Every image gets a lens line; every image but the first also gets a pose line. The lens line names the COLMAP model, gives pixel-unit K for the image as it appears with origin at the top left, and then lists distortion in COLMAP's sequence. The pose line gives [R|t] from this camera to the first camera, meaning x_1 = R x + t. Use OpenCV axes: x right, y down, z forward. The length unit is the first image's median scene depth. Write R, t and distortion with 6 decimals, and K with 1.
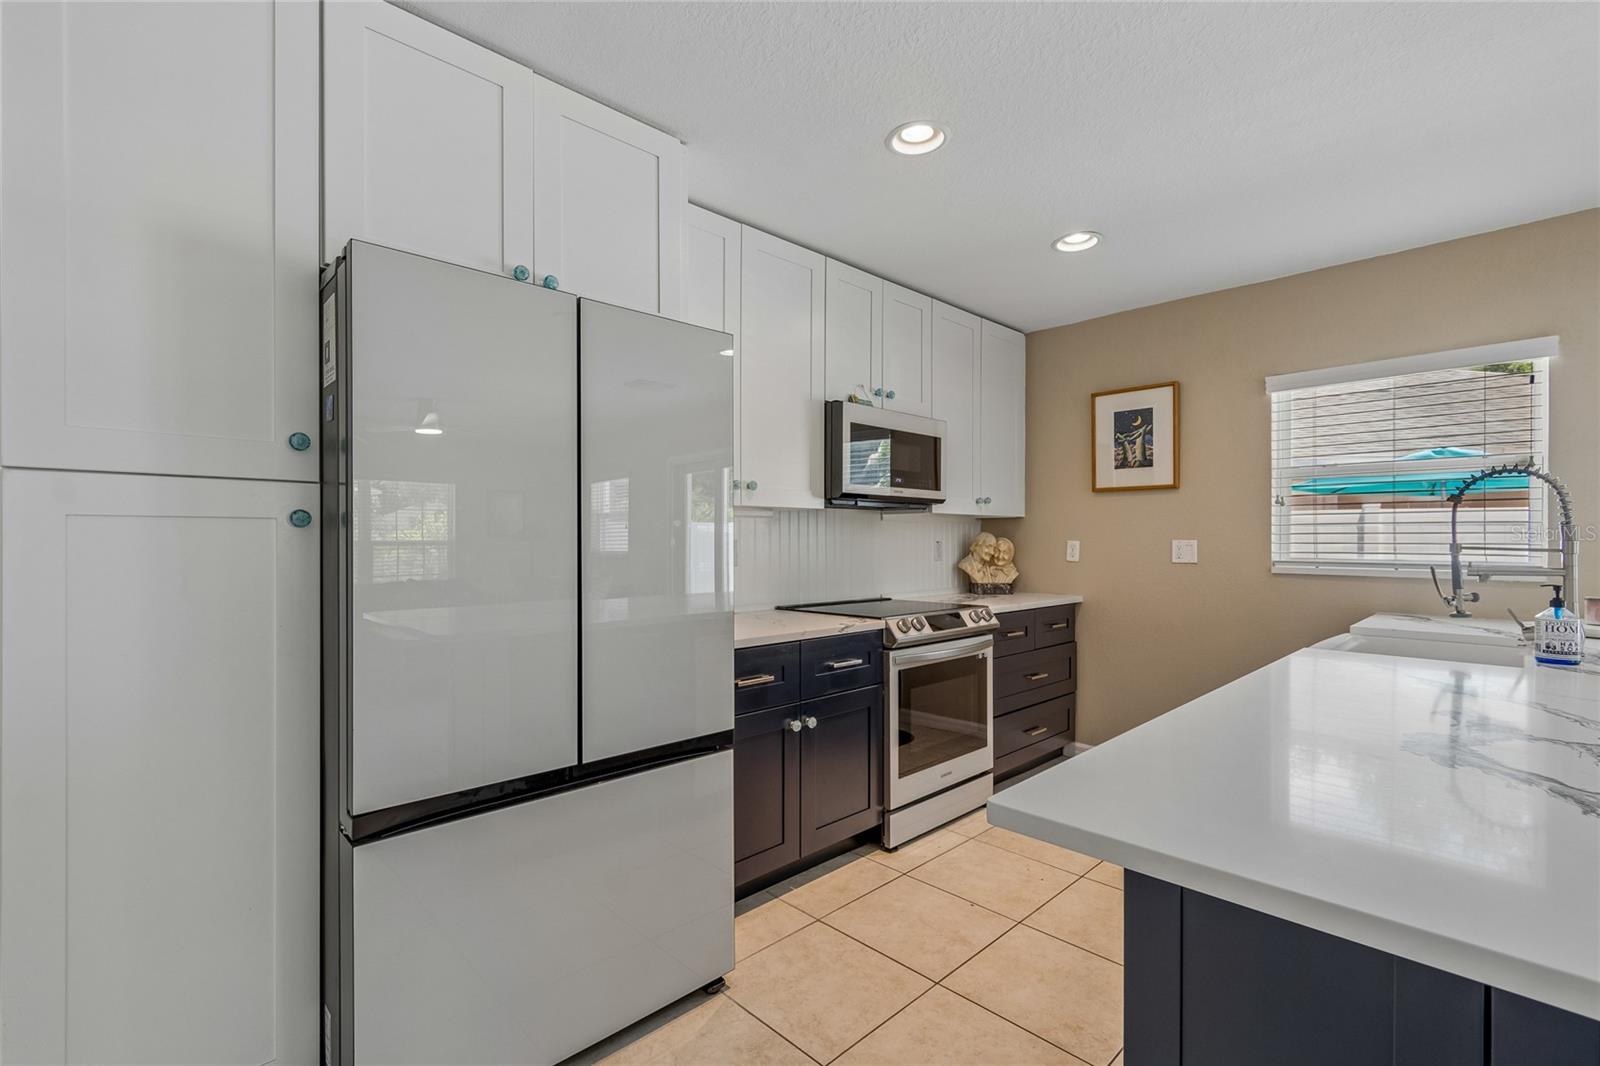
lens RADIAL K [[716.8, 0, 786.4], [0, 716.8, 546.4], [0, 0, 1]] dist [-0.000006, 0.000005]
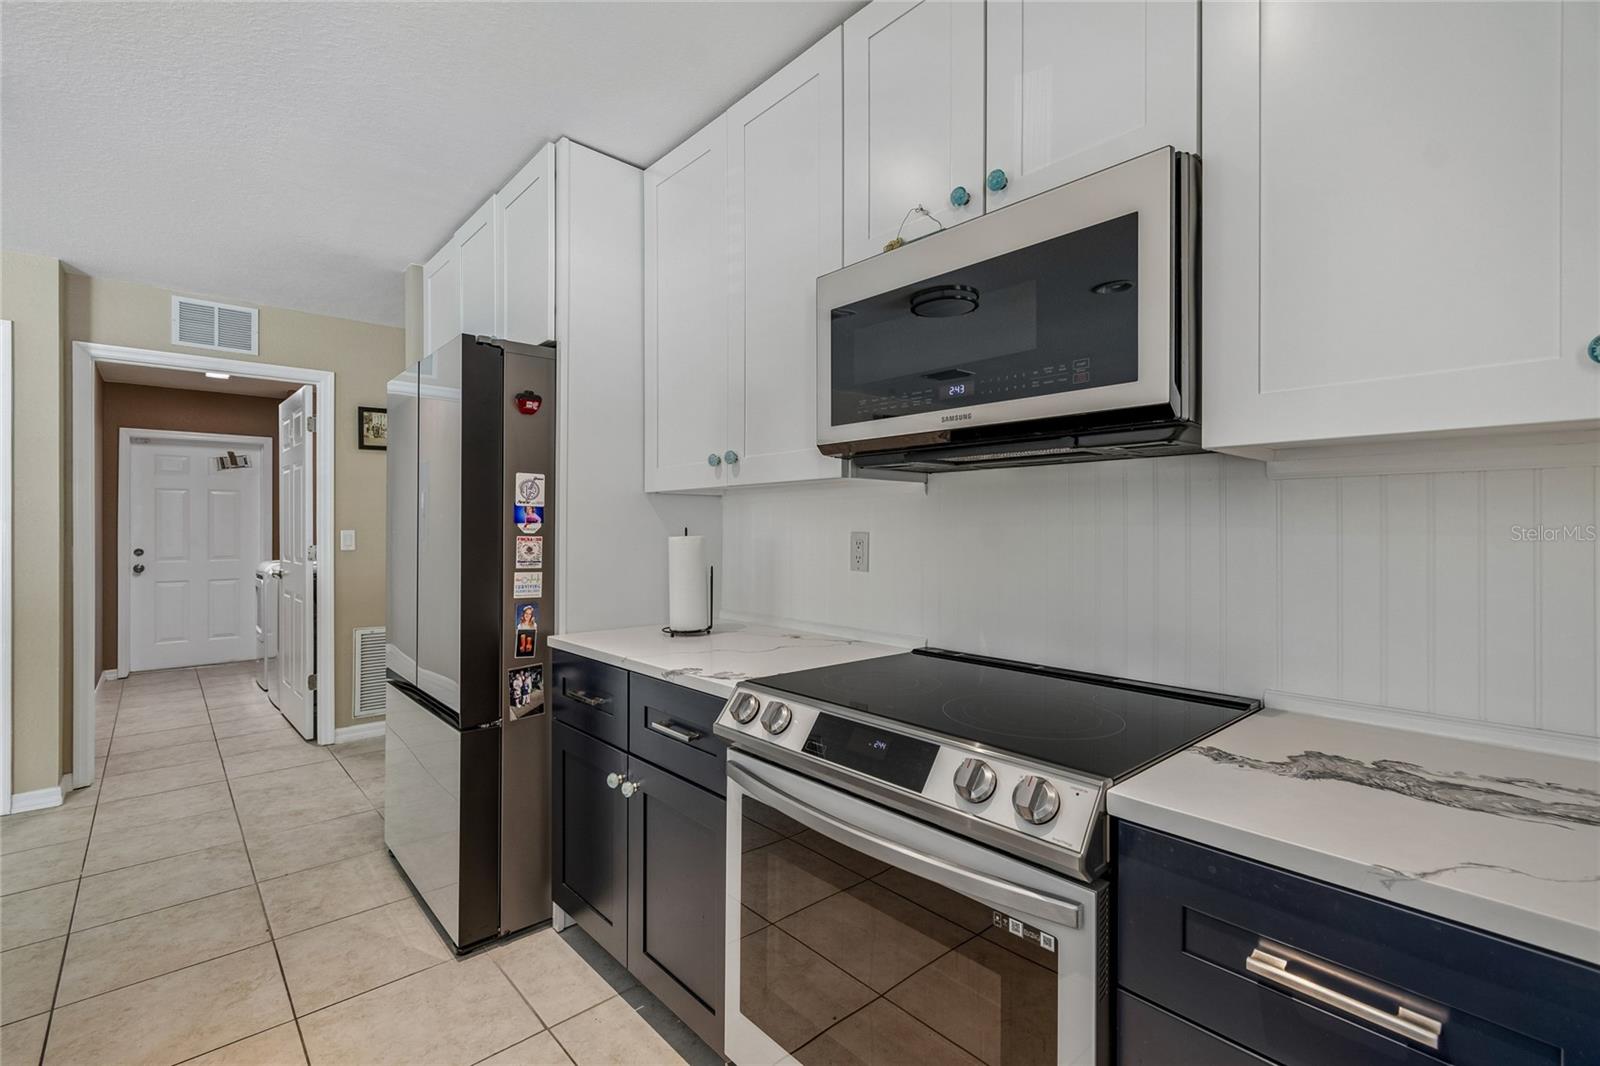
lens RADIAL K [[710.0, 0, 786.5], [0, 710.0, 531.0], [0, 0, 1]] dist [0.004379, 0.000147]
pose [[-0.035602, 0.002317, -0.999363, 0.532537], [-0.010987, 0.999936, 0.002709, -0.010177], [0.999306, 0.011076, -0.035574, 0.856453]]
